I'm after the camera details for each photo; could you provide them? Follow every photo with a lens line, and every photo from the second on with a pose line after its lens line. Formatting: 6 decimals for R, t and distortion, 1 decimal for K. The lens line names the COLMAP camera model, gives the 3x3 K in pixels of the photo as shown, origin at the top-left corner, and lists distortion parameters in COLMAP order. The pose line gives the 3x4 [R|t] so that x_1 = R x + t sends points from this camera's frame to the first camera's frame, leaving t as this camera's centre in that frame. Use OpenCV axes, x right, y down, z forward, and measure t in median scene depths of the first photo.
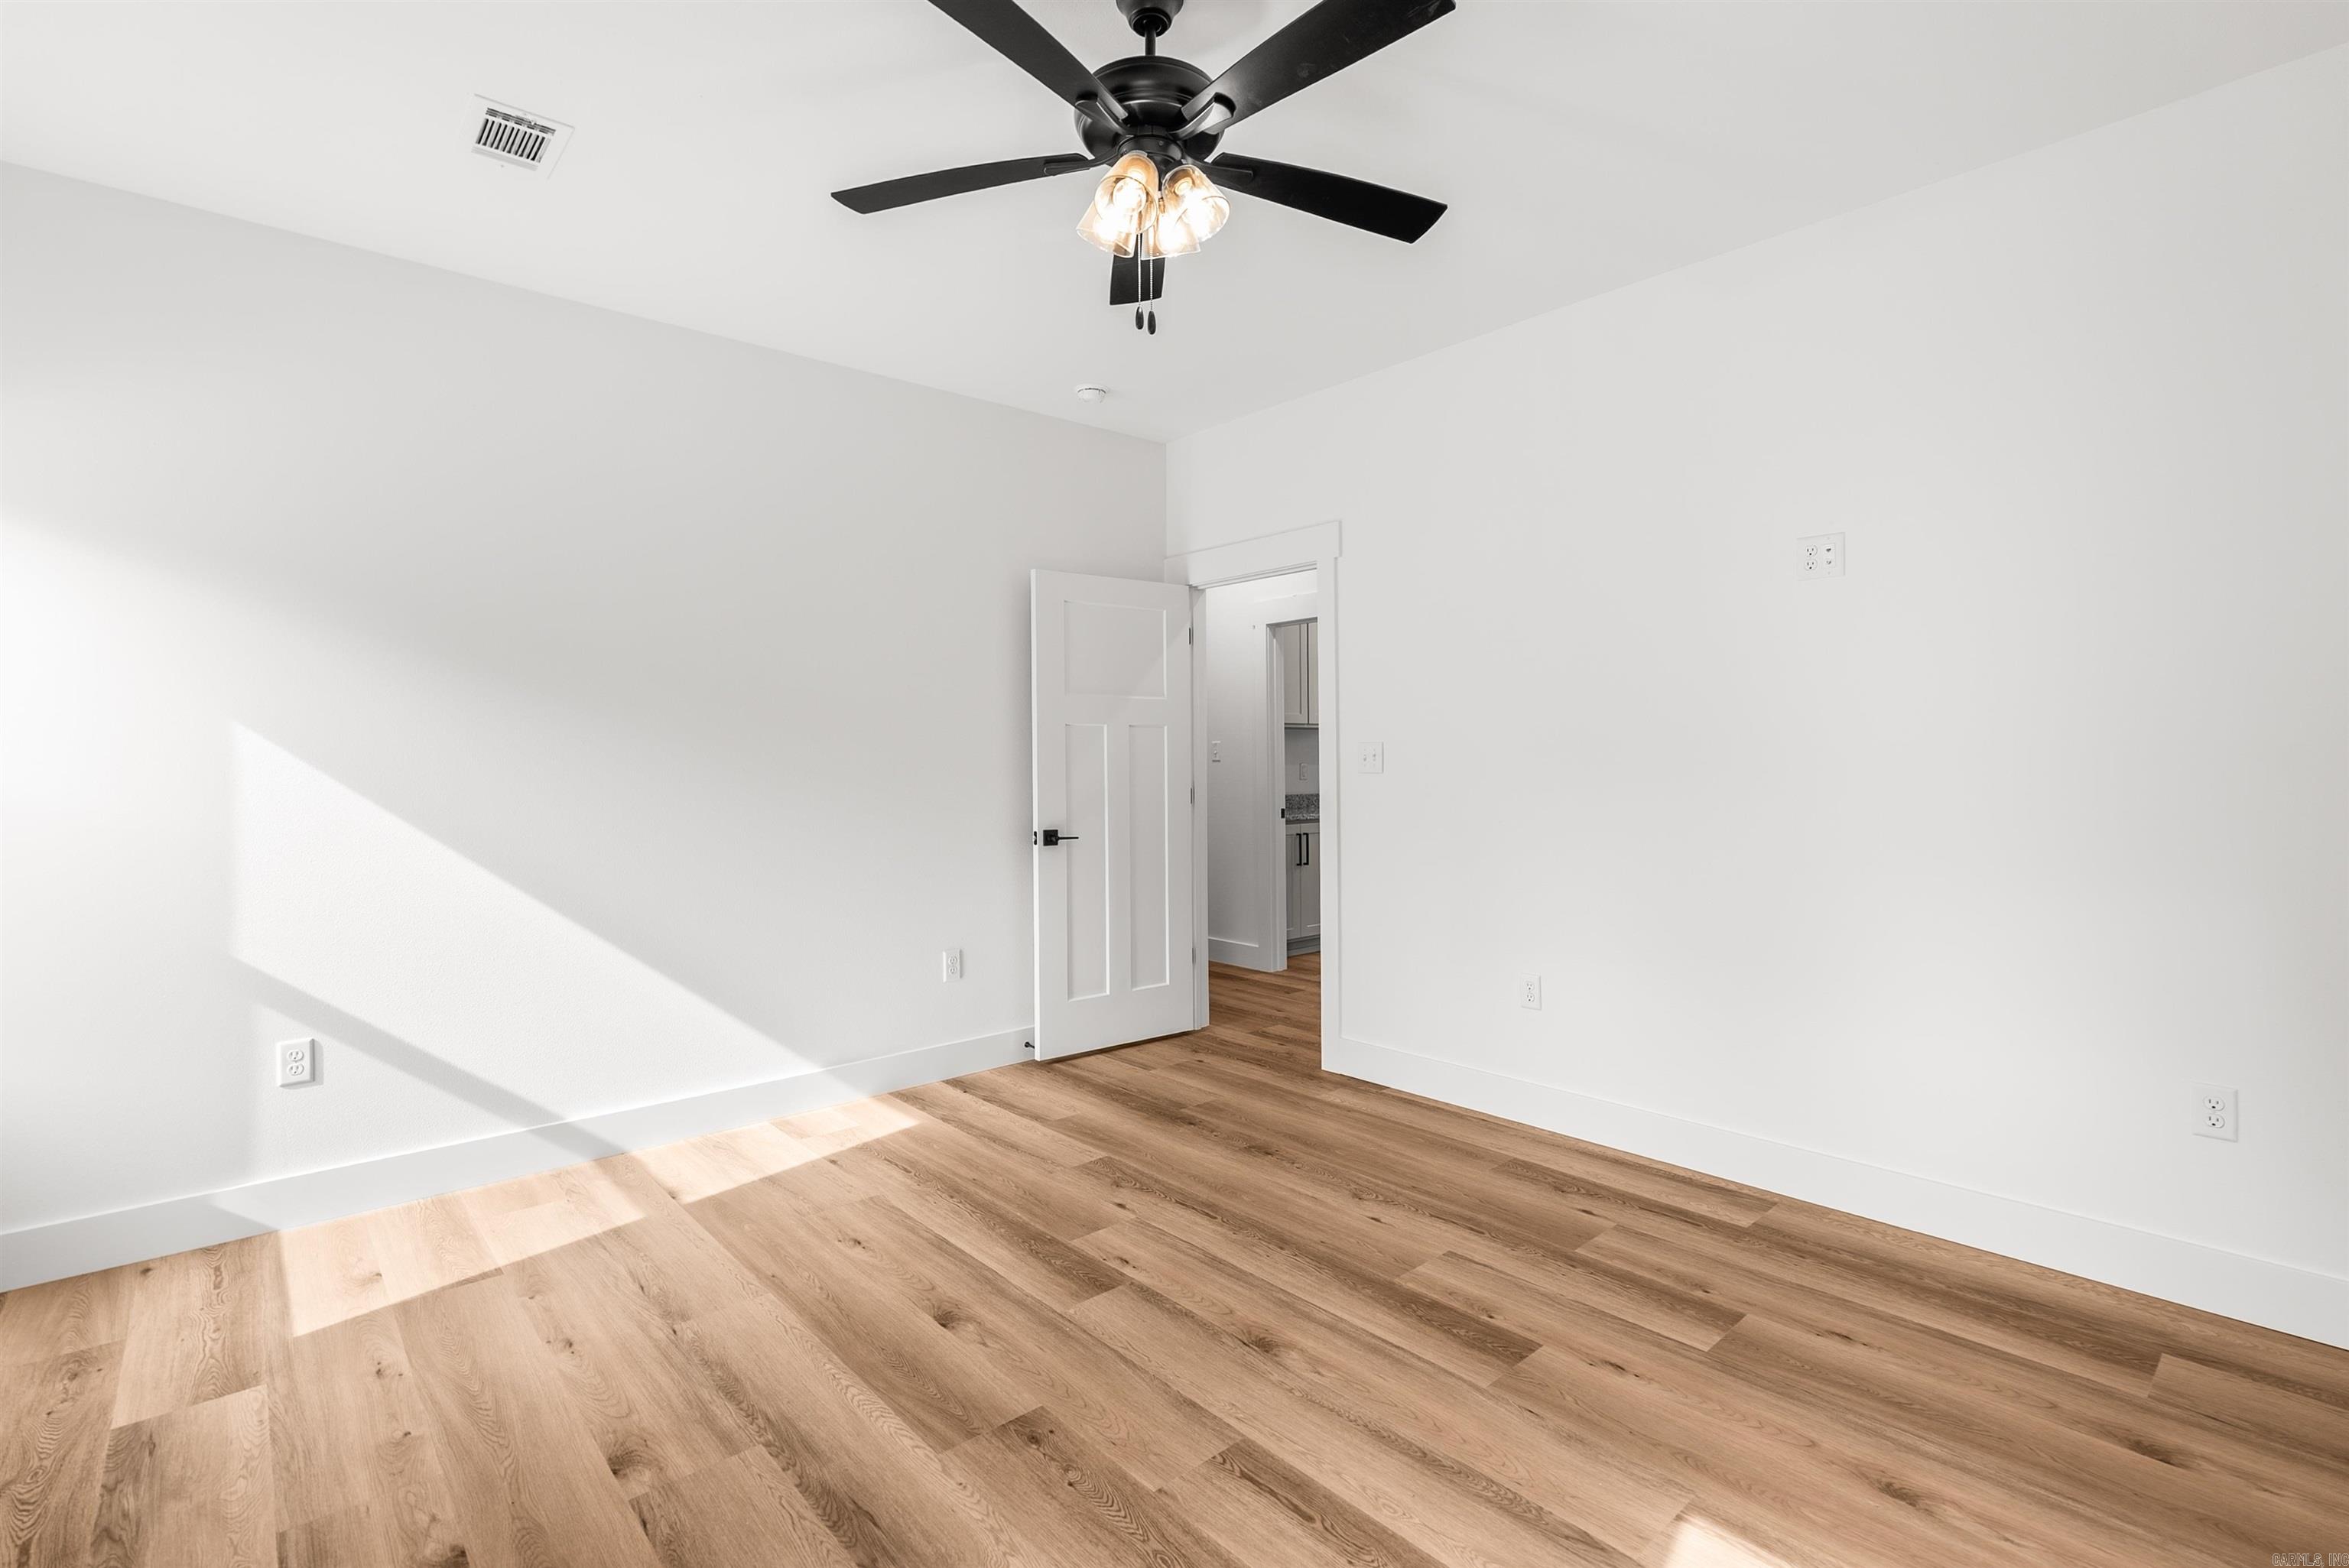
lens RADIAL K [[1081.6, 0, 1187.7], [0, 1081.6, 758.1], [0, 0, 1]] dist [-0.004067, -0.000756]
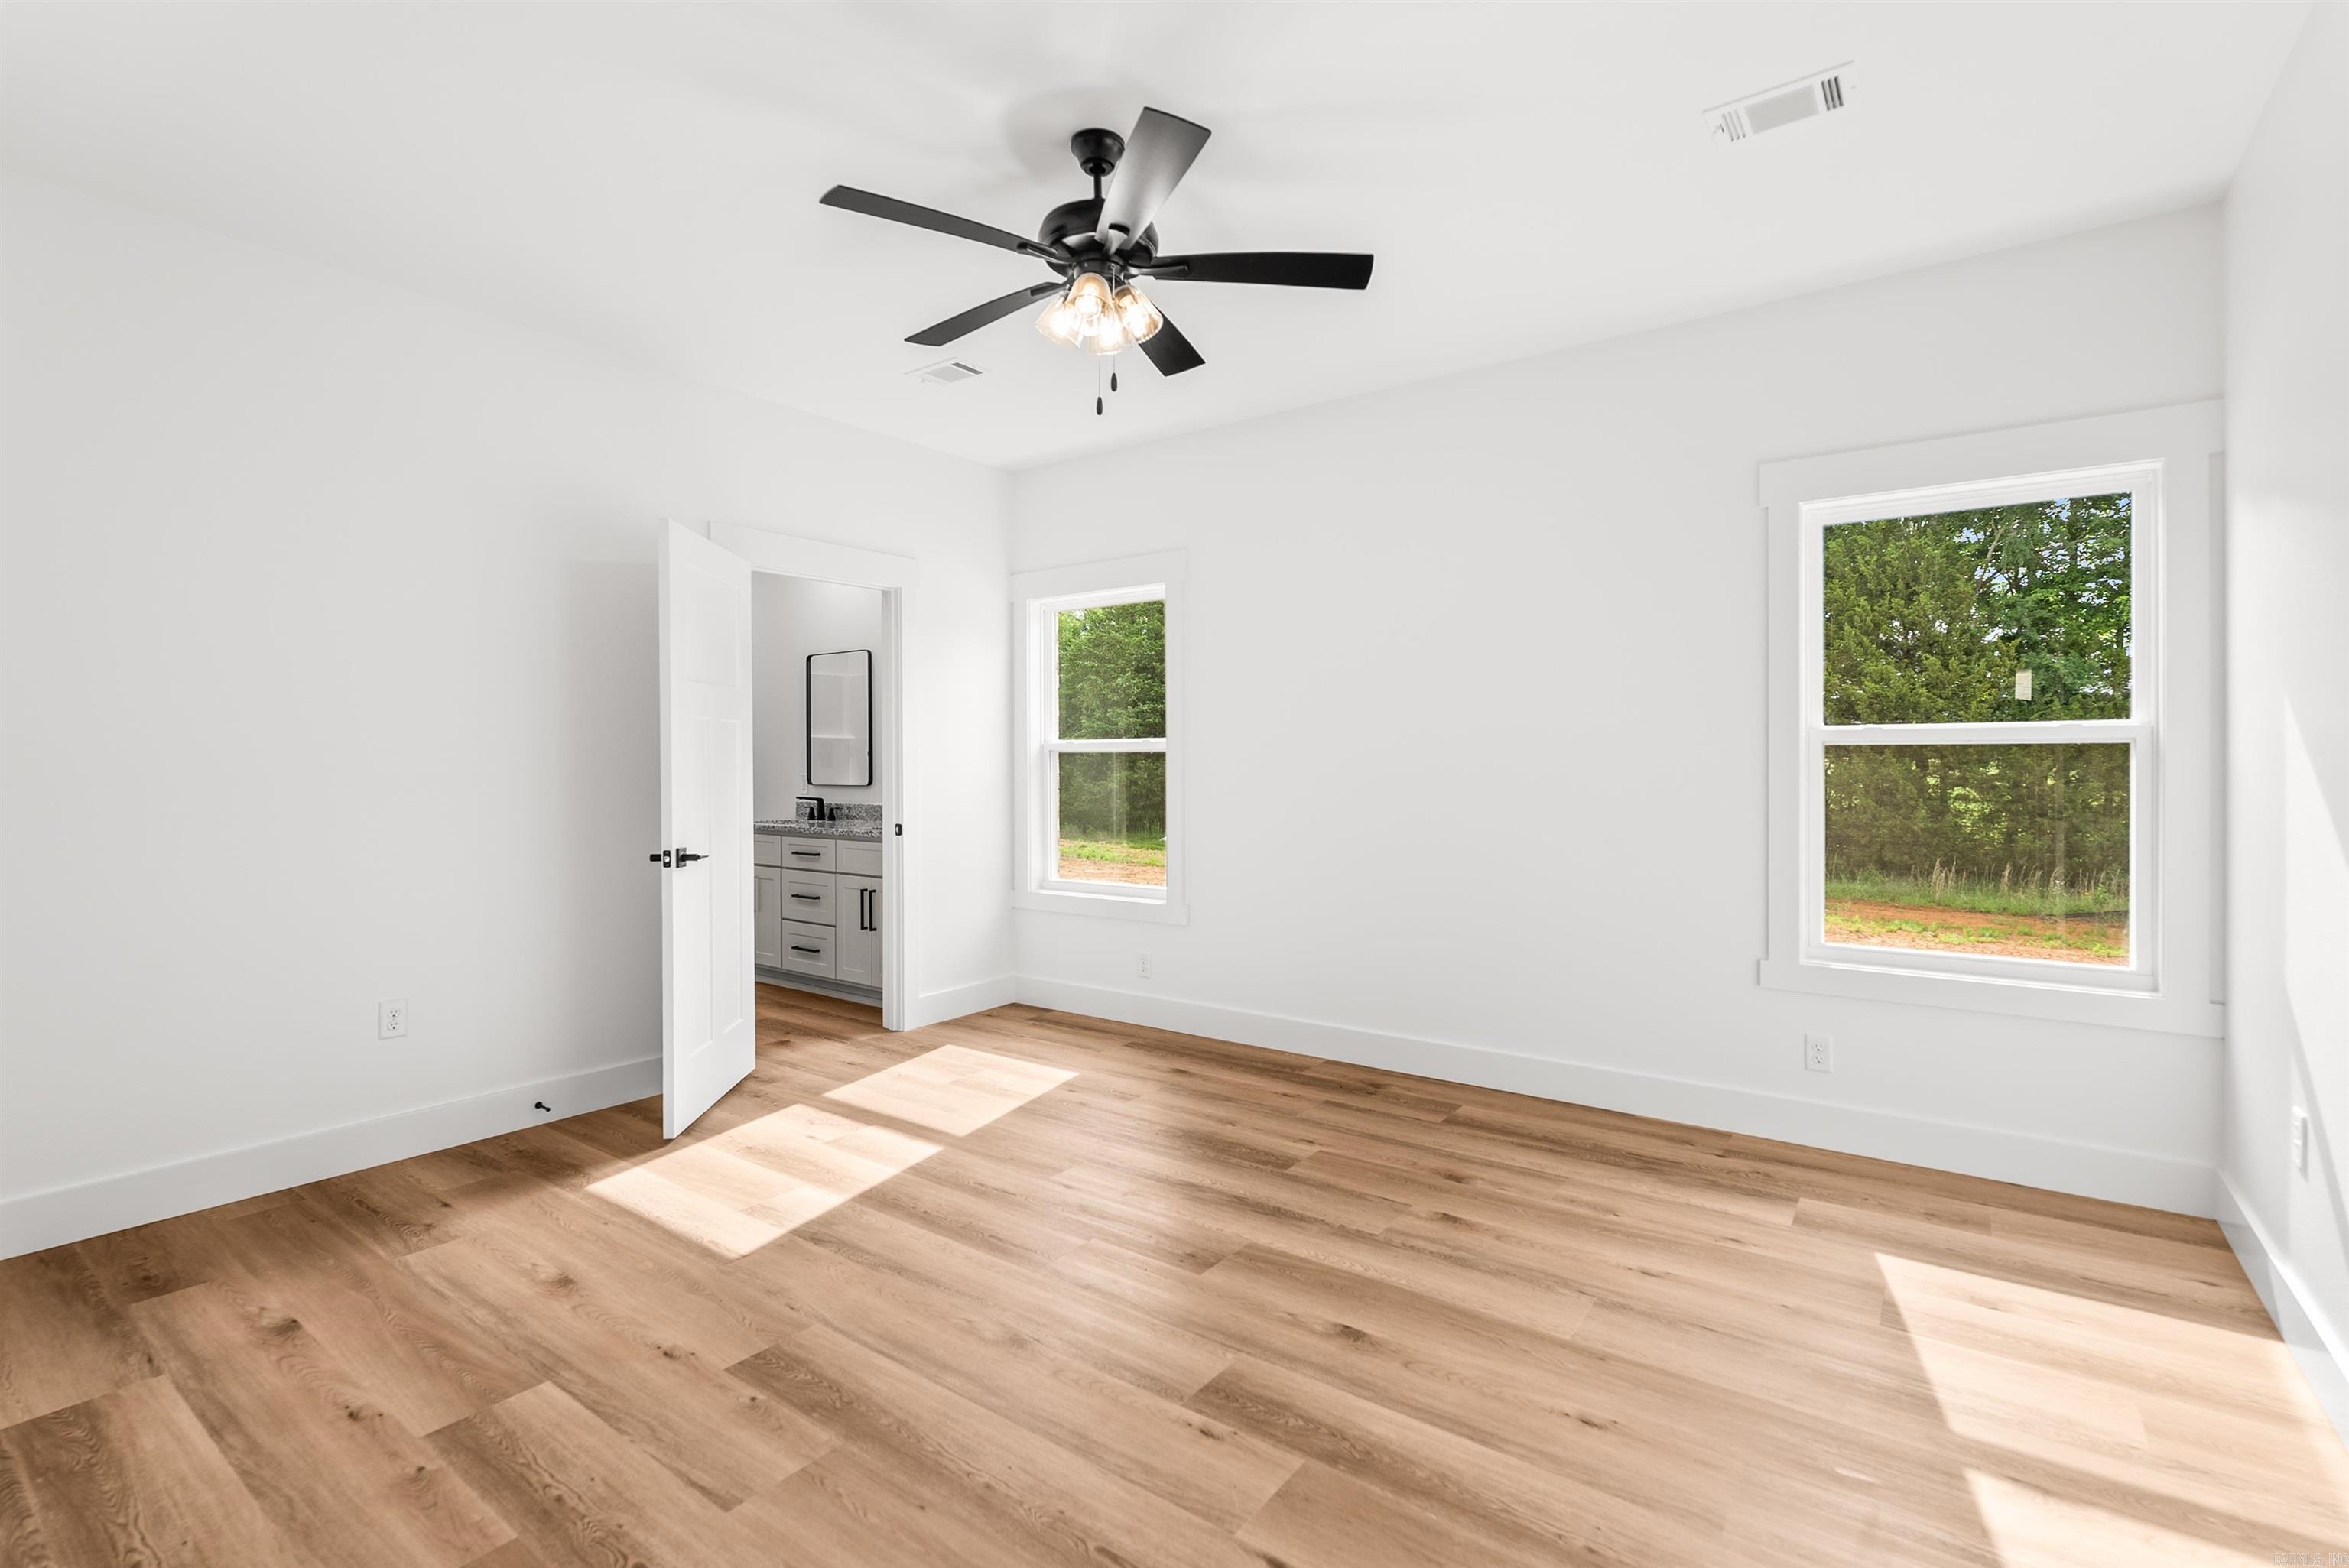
lens RADIAL K [[1081.6, 0, 1187.7], [0, 1081.6, 758.1], [0, 0, 1]] dist [-0.004067, -0.000756]
pose [[-0.977260, 0.008678, -0.211866, 0.122896], [0.009531, 0.999950, -0.003007, 0.009054], [0.211829, -0.004958, -0.977294, 1.984684]]
